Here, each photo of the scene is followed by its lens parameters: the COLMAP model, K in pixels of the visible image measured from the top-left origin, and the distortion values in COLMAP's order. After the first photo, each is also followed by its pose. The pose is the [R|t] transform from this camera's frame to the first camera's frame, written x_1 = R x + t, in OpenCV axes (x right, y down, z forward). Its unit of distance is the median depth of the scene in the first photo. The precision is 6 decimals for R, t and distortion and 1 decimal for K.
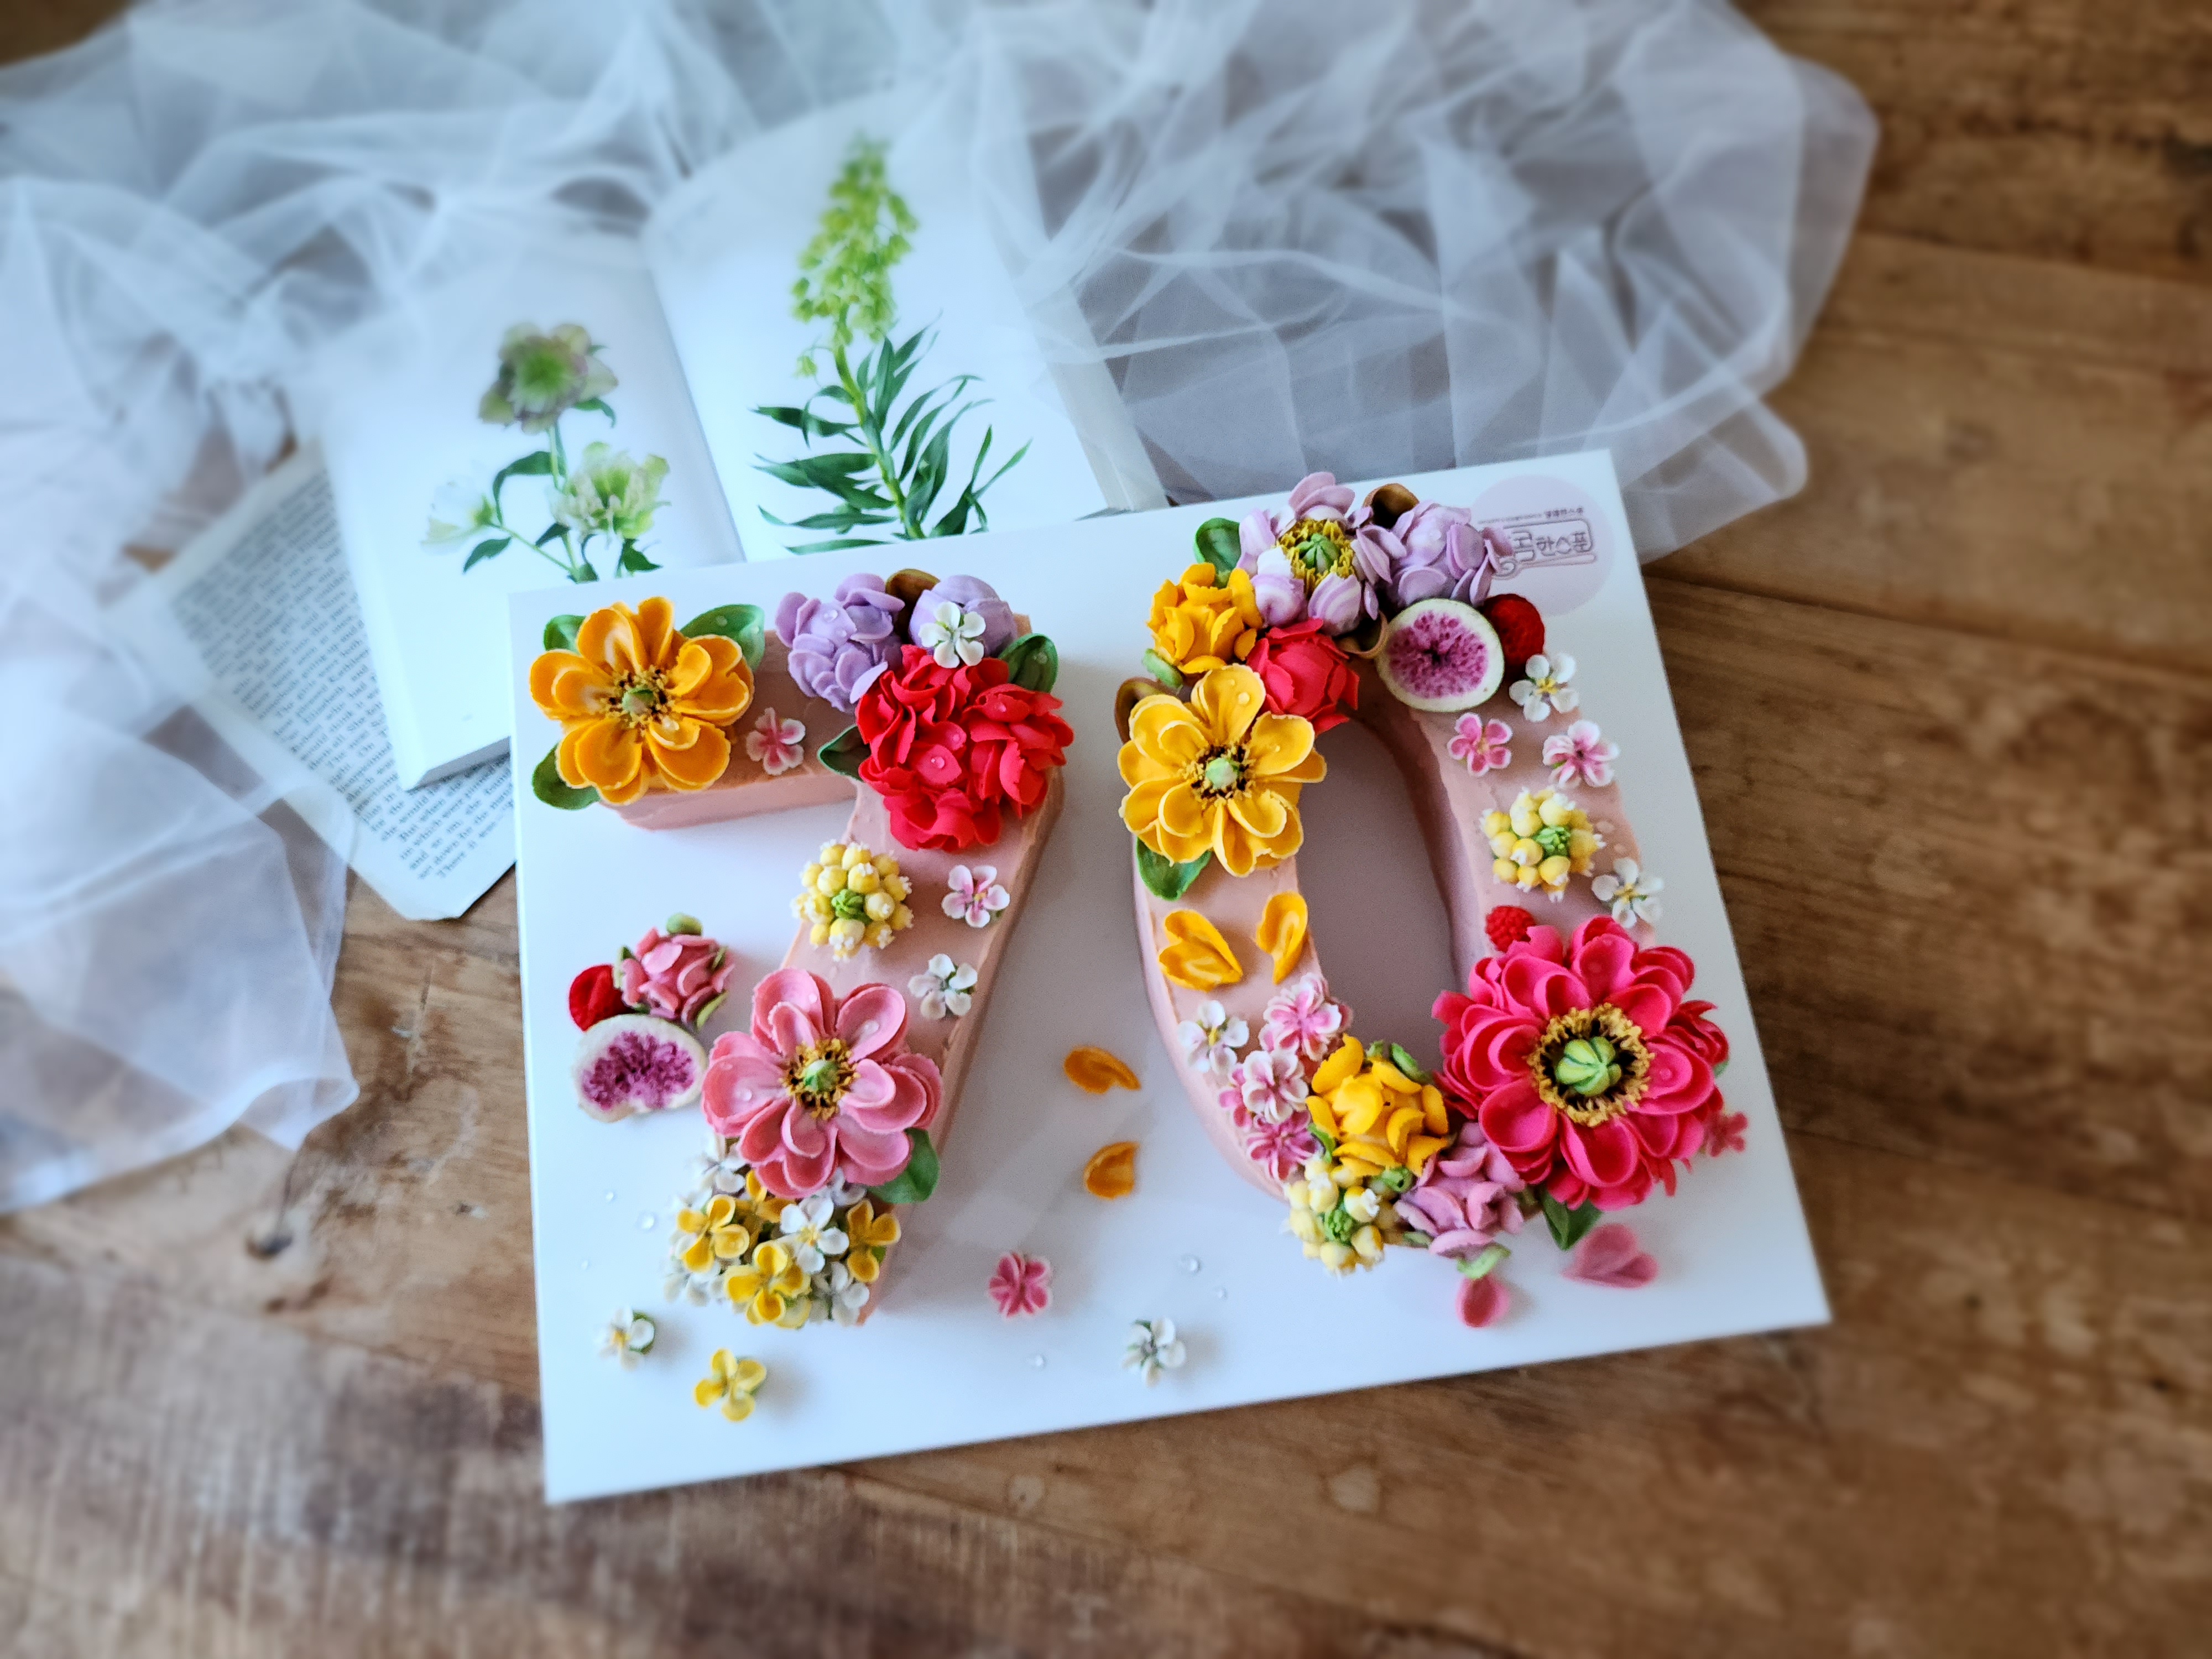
lens RADIAL K [[1684.9, 0, 1113.8], [0, 1684.9, 823.8], [0, 0, 1]] dist [-0.028921, 0.002624]
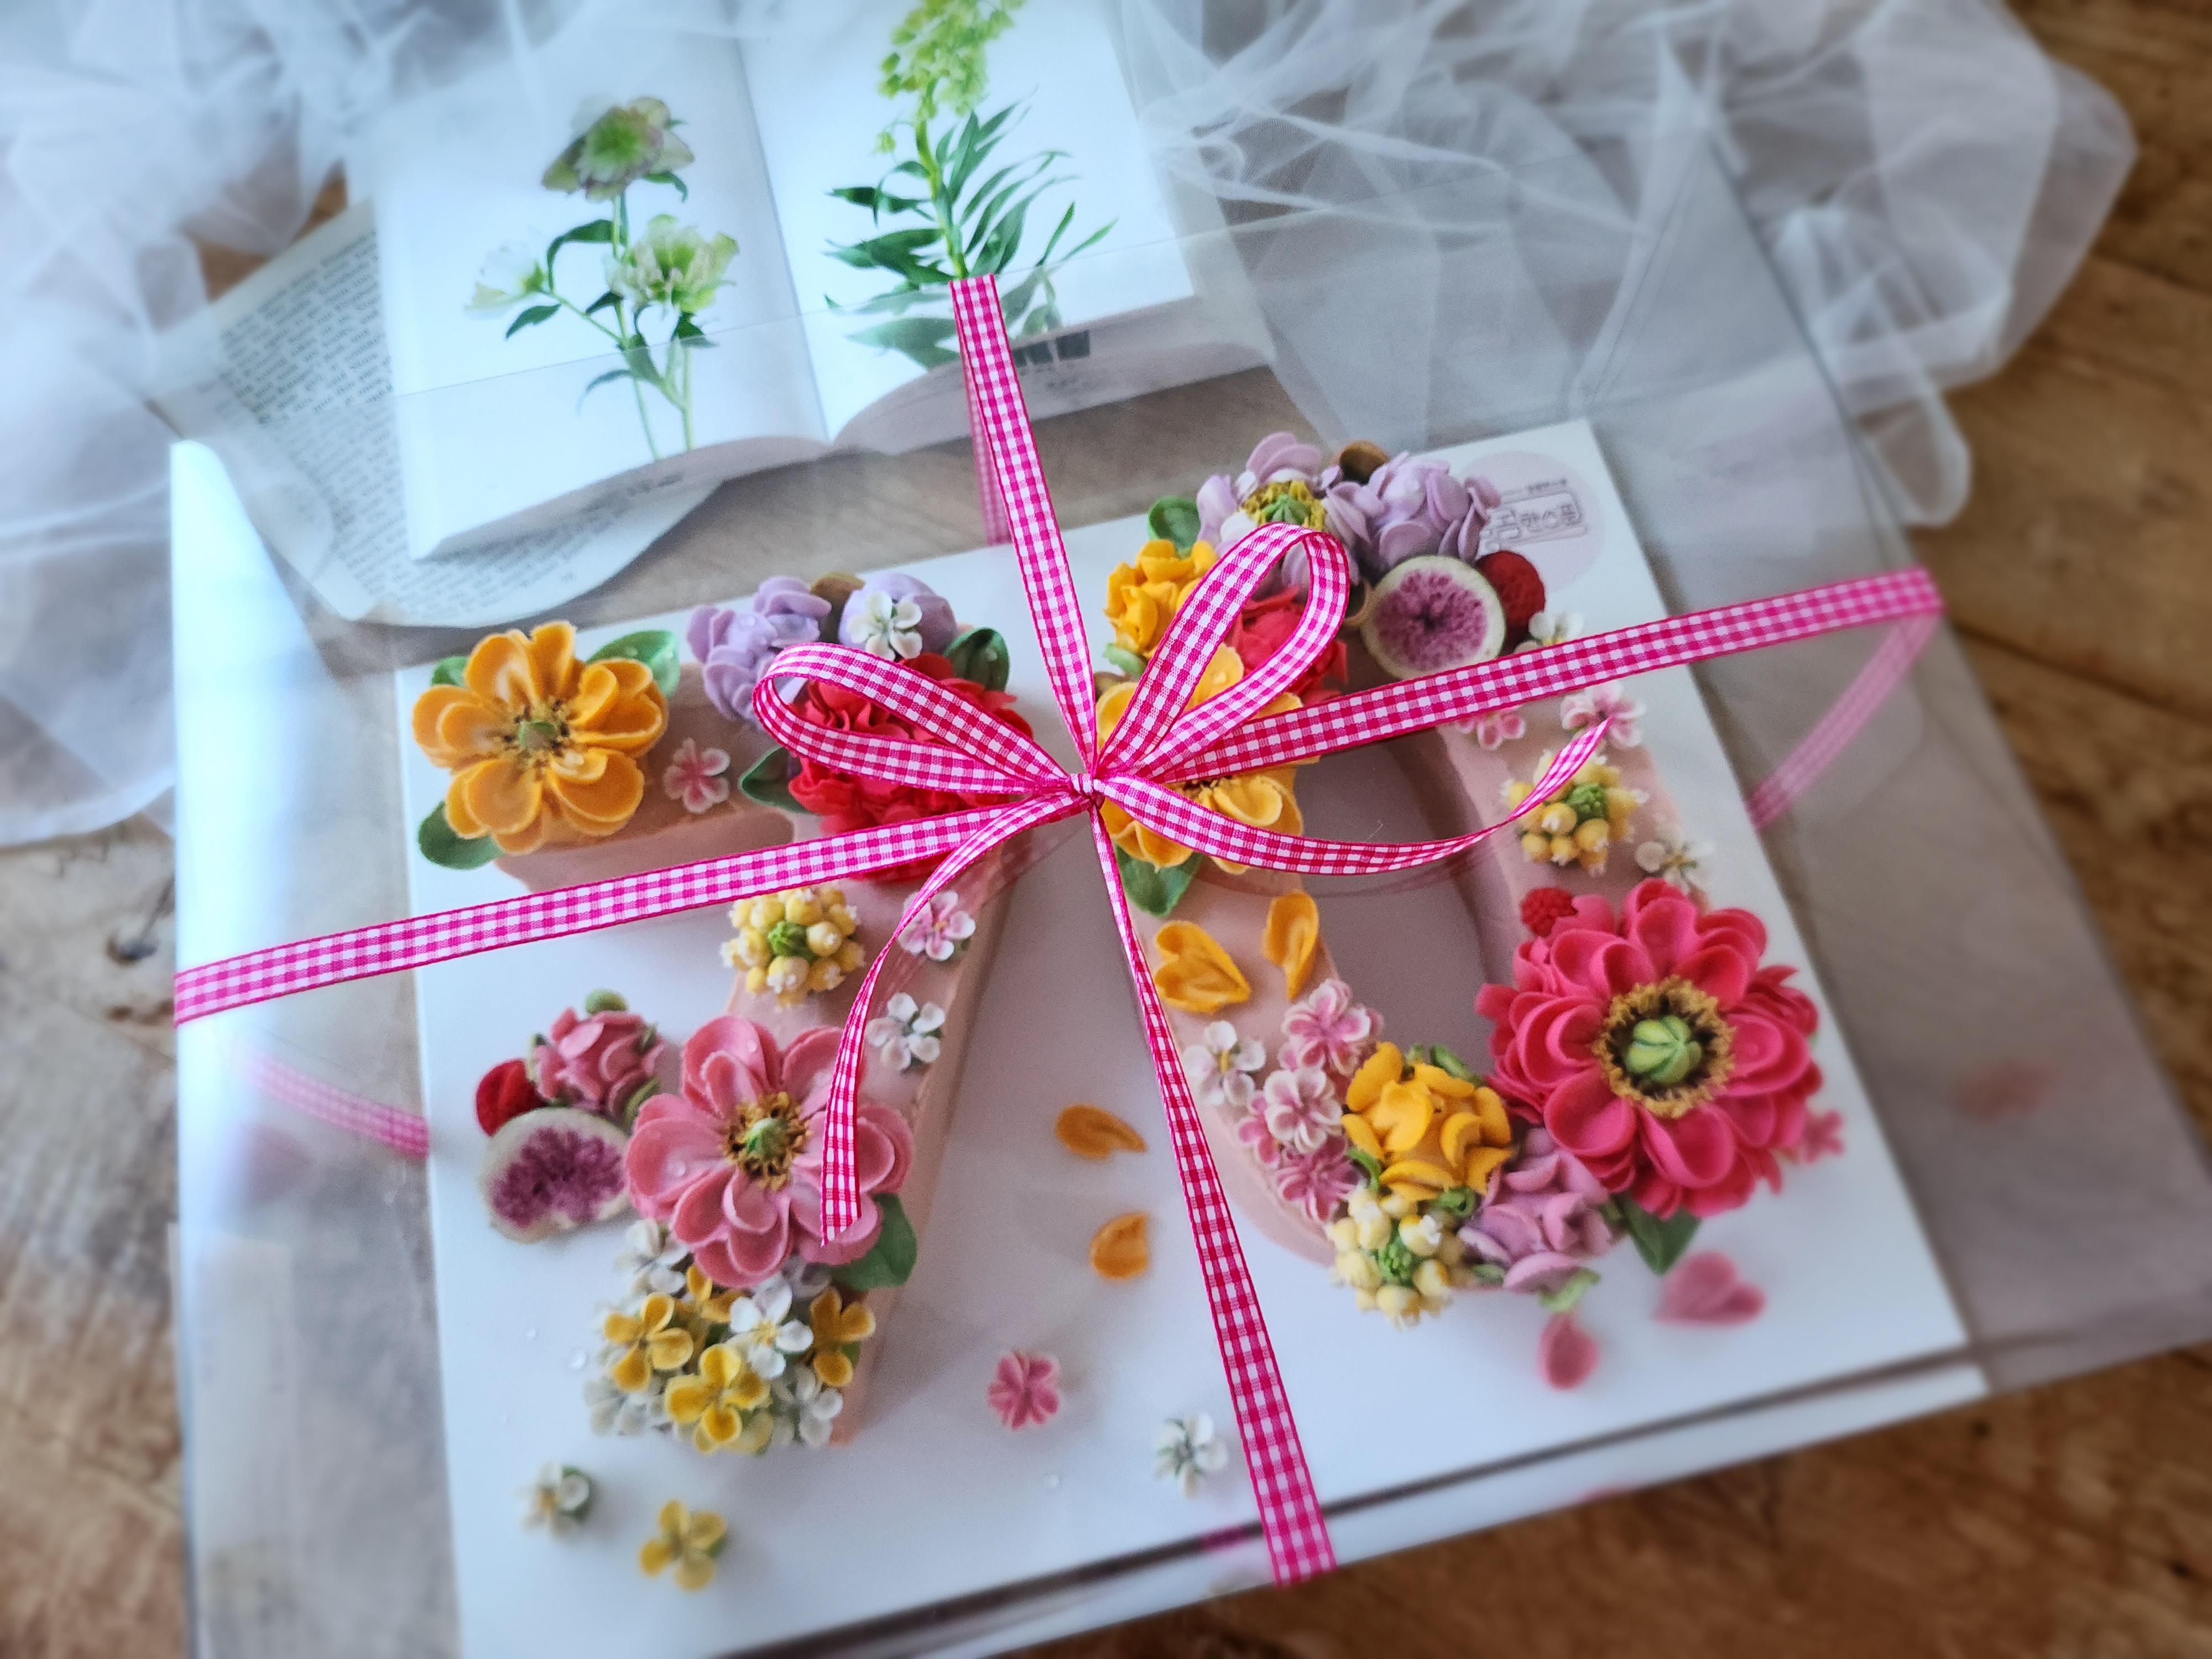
lens RADIAL K [[1684.9, 0, 1113.8], [0, 1684.9, 823.8], [0, 0, 1]] dist [-0.028921, 0.002624]
pose [[0.995892, -0.087924, 0.021651, -0.005040], [0.090156, 0.985085, -0.146557, 0.128761], [-0.008442, 0.147907, 0.988965, 0.135607]]
